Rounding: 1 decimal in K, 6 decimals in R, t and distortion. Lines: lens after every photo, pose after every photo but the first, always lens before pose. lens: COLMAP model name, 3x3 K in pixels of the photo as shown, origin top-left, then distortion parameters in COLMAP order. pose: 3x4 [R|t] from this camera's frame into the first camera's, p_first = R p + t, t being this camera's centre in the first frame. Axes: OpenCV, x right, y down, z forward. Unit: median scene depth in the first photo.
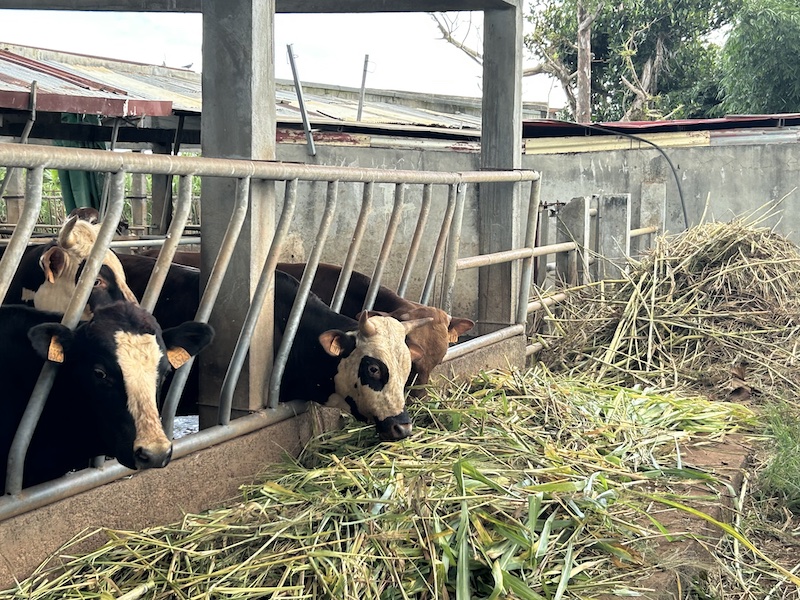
lens RADIAL K [[1450.9, 0, 384.8], [0, 1450.9, 300.0], [0, 0, 1]] dist [0.211606, -0.824656]
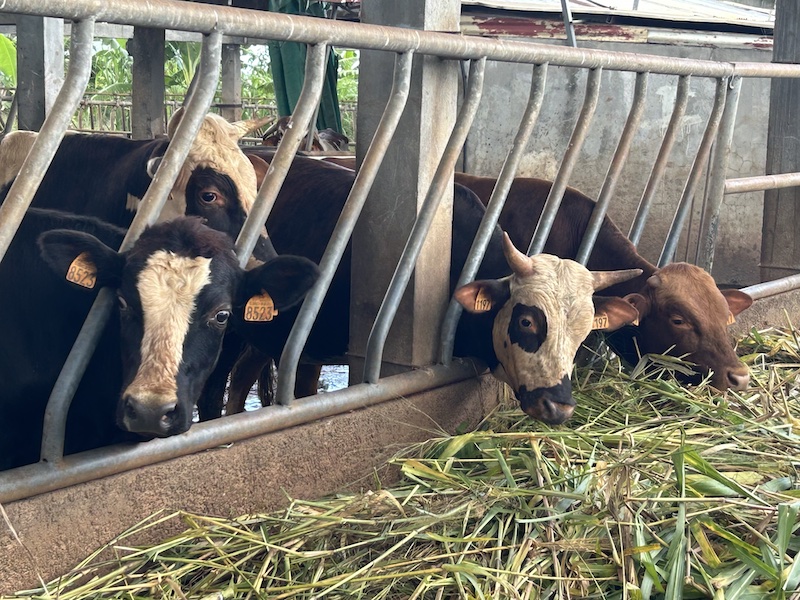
lens RADIAL K [[1732.0, 0, 400.0], [0, 1732.0, 300.0], [0, 0, 1]] dist [0.202038, -0.263494]
pose [[0.986102, 0.036409, -0.162105, 0.044631], [-0.030832, 0.998847, 0.036793, 0.008777], [0.163257, -0.031284, 0.986087, 0.111145]]
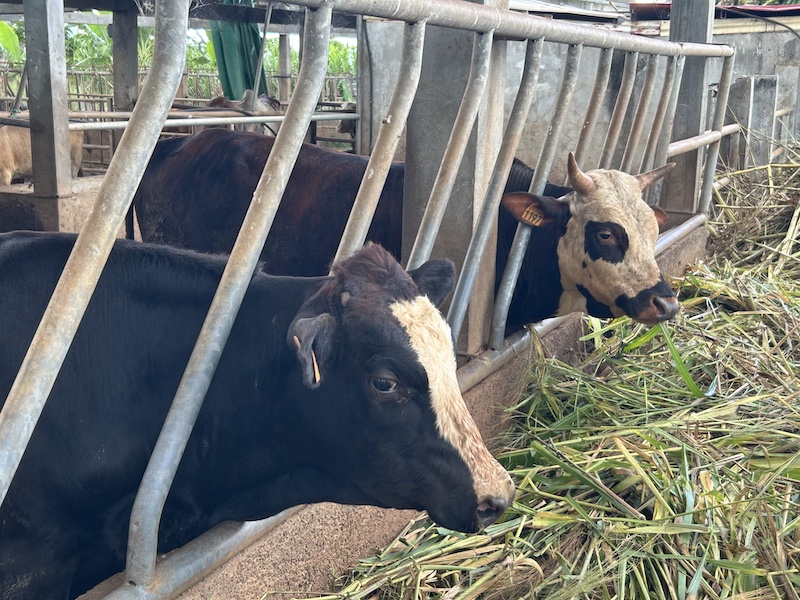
lens RADIAL K [[1135.5, 0, 400.0], [0, 1135.5, 300.0], [0, 0, 1]] dist [0.182732, -0.573015]
pose [[0.997888, 0.025980, -0.059541, -0.092668], [-0.018712, 0.992654, 0.119531, -0.021149], [0.062209, -0.118165, 0.991043, 0.414545]]
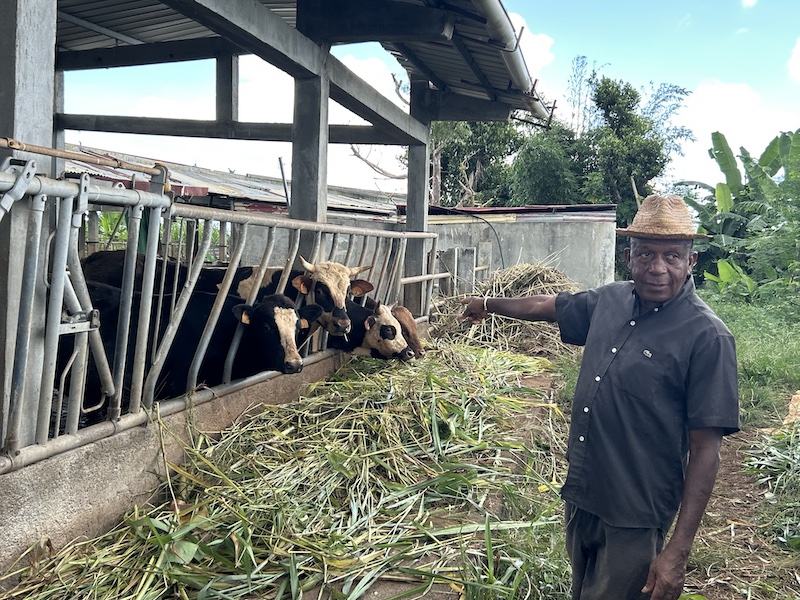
lens RADIAL K [[885.5, 0, 400.0], [0, 885.5, 300.0], [0, 0, 1]] dist [0.131973, 0.000372]
pose [[0.993451, 0.015024, 0.113267, -0.111082], [-0.013467, 0.999804, -0.014499, 0.022338], [-0.113463, 0.012879, 0.993459, -0.185020]]
